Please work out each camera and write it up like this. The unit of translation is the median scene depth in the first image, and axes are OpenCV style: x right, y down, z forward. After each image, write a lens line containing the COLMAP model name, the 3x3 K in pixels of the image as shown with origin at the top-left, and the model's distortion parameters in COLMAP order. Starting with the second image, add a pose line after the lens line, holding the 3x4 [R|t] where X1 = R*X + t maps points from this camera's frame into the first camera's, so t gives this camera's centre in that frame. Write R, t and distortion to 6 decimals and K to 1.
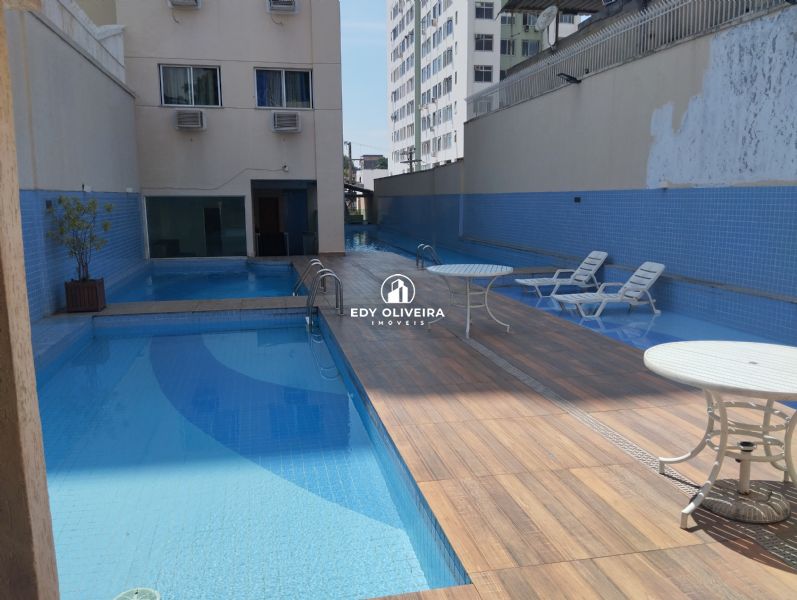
lens RADIAL K [[654.2, 0, 398.5], [0, 654.2, 300.0], [0, 0, 1]] dist [0.083156, -0.155155]
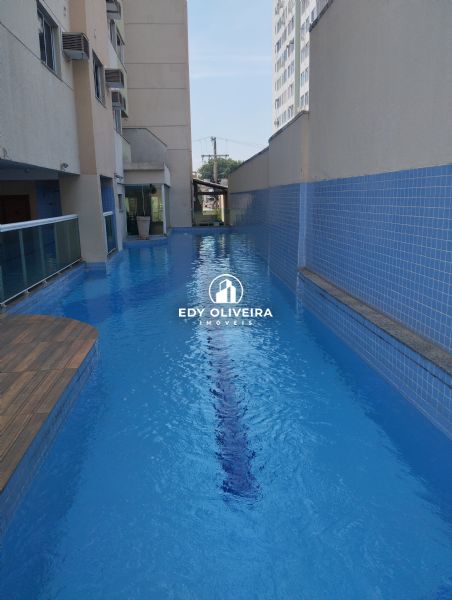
lens RADIAL K [[492.5, 0, 226.0], [0, 492.5, 300.0], [0, 0, 1]] dist [0.083156, -0.155155]
pose [[0.991620, 0.013065, -0.128524, 0.021835], [-0.006446, 0.998638, 0.051780, -0.022864], [0.129025, -0.050518, 0.990354, 0.153998]]
